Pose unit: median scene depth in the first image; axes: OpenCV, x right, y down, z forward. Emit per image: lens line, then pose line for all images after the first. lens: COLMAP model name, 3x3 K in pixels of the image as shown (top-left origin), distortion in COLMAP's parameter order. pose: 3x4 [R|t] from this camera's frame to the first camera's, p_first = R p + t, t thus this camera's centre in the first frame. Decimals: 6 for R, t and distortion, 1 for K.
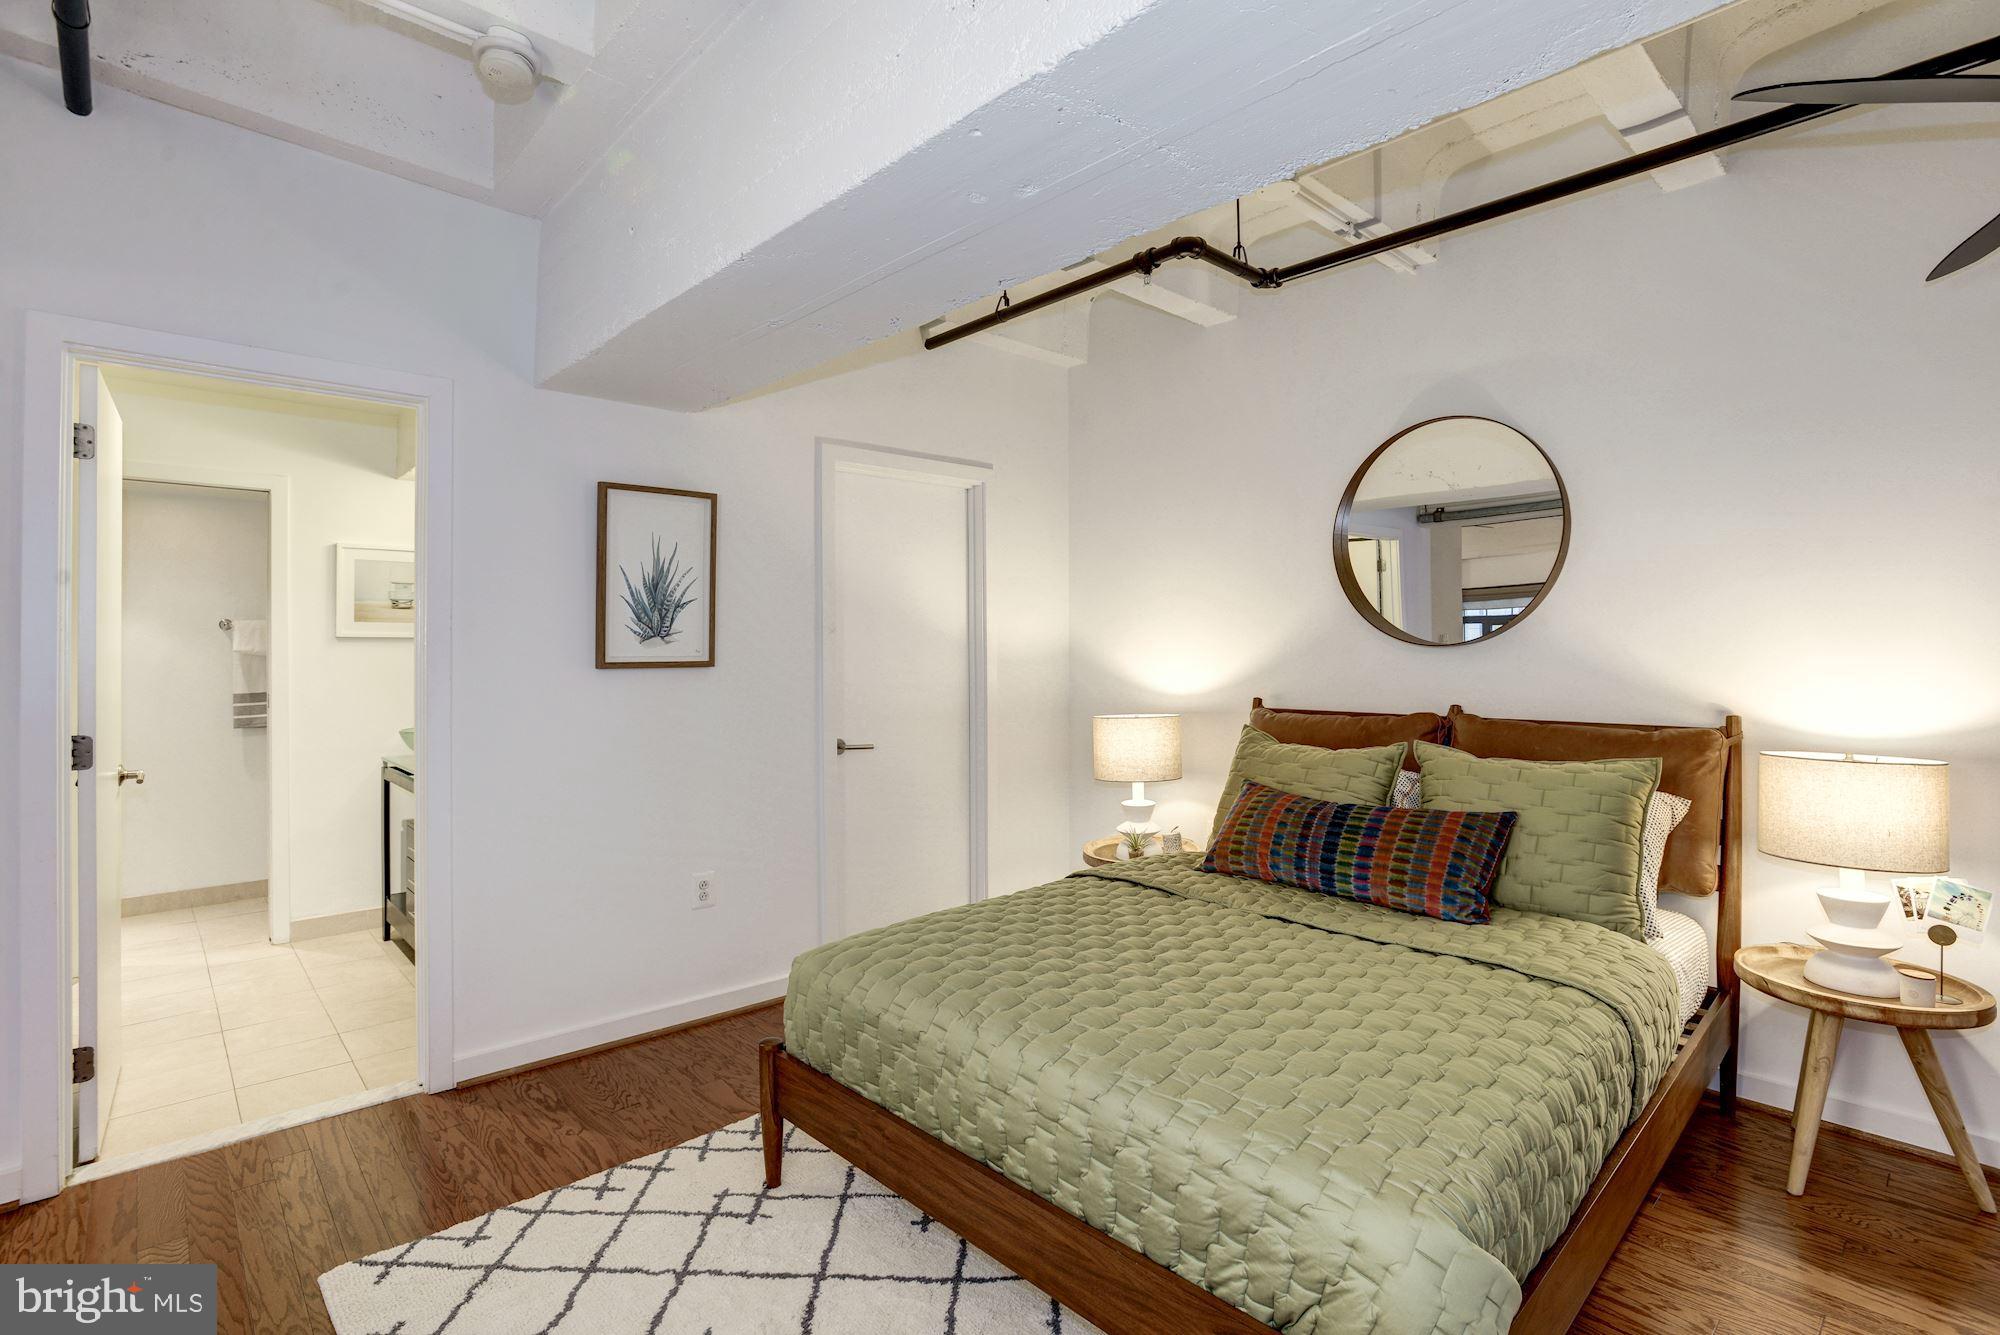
lens RADIAL K [[962.1, 0, 998.9], [0, 962.1, 651.6], [0, 0, 1]] dist [-0.038390, 0.010019]
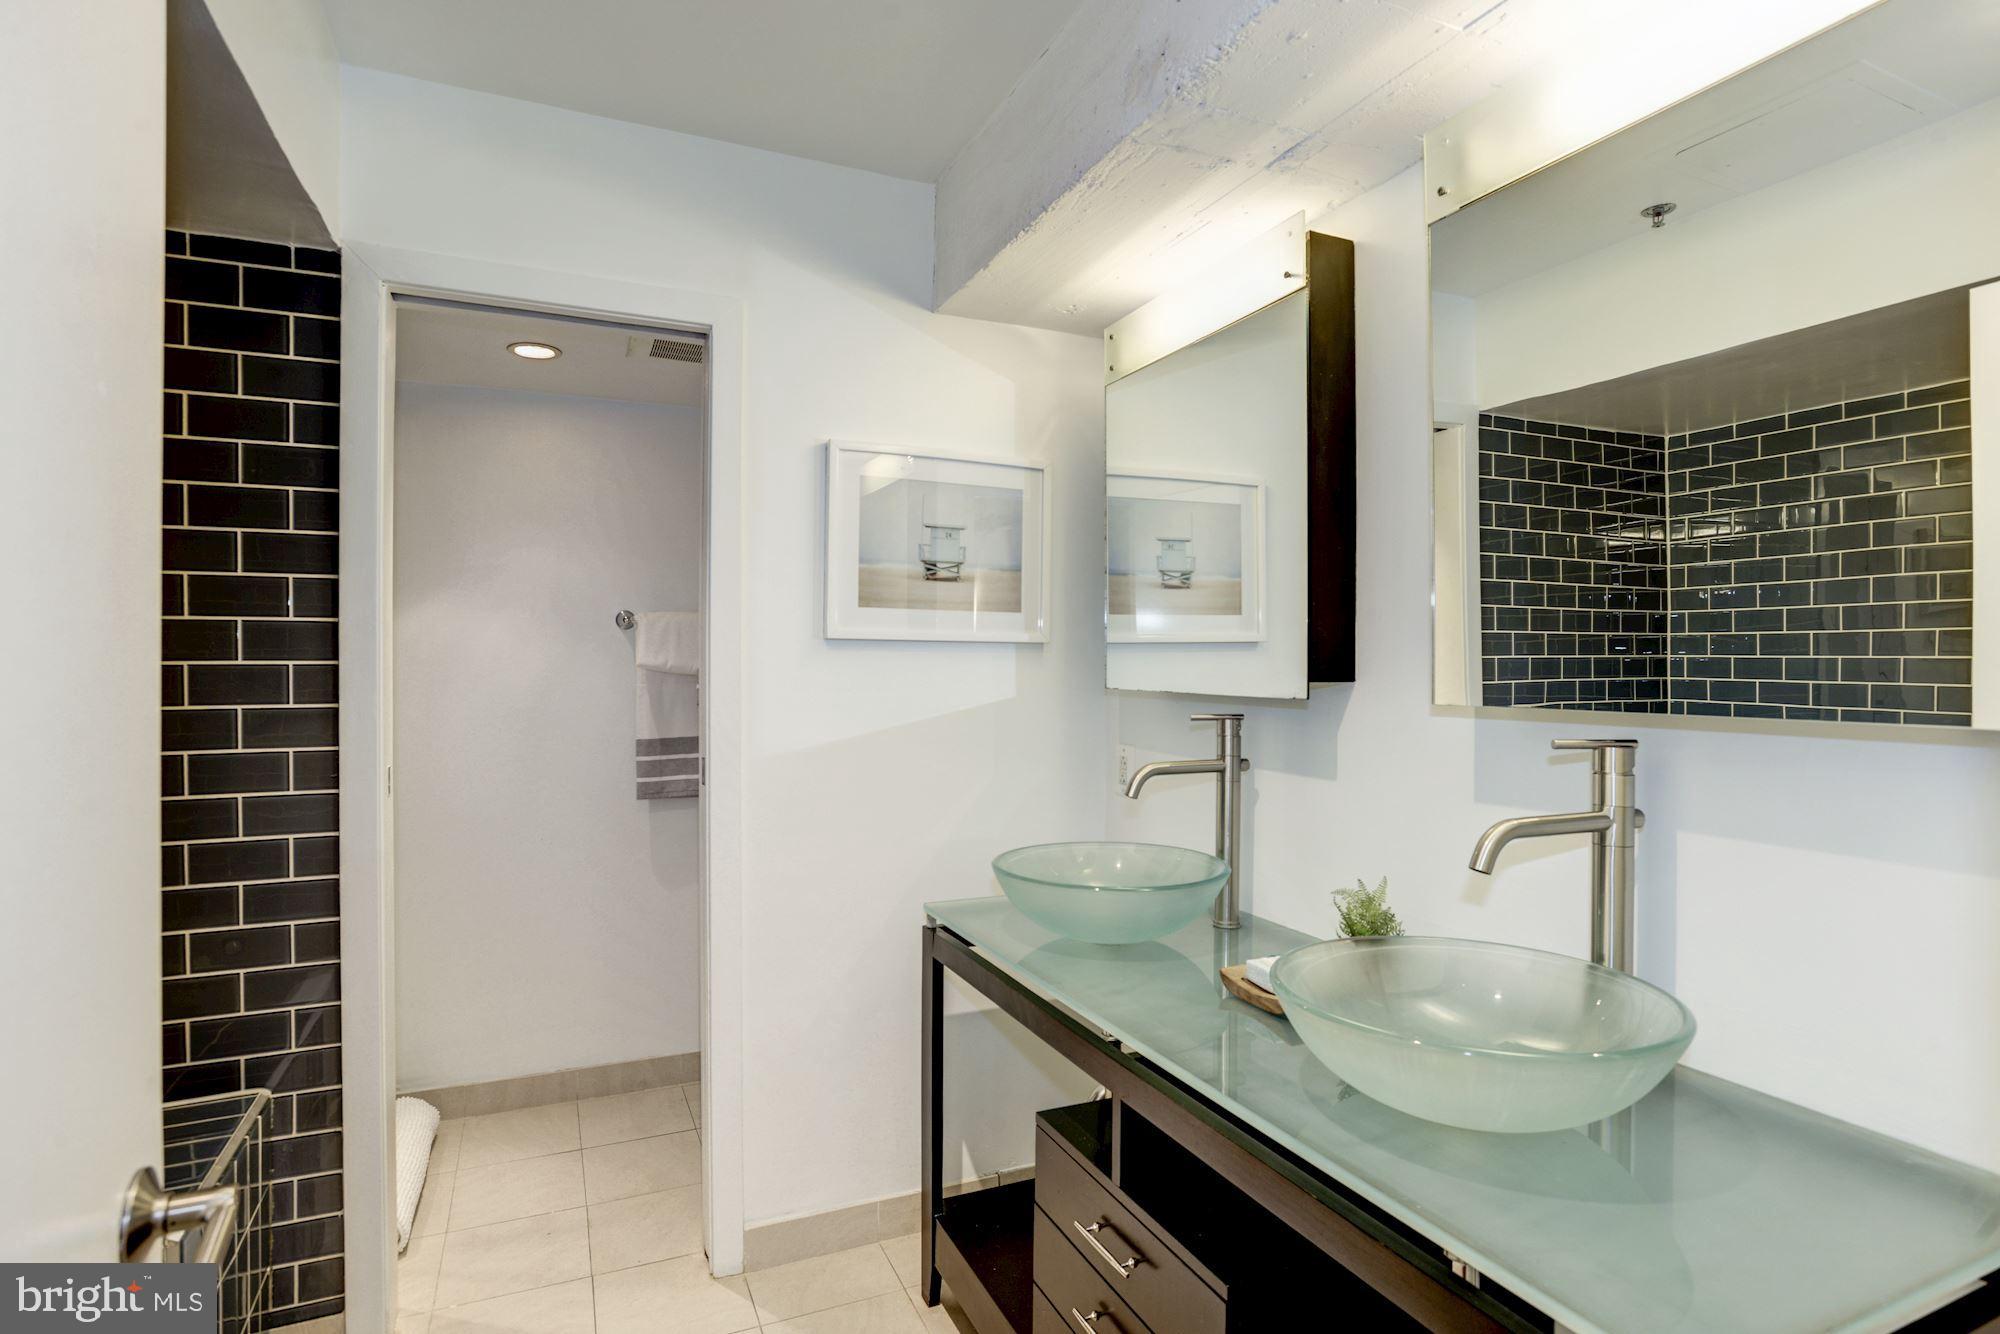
lens RADIAL K [[962.1, 0, 998.5], [0, 962.1, 665.3], [0, 0, 1]] dist [-0.038390, 0.010019]
pose [[0.952649, 0.004629, -0.304037, -0.456235], [-0.002716, 0.999974, 0.006713, -0.005842], [0.304060, -0.005569, 0.952637, 0.548529]]
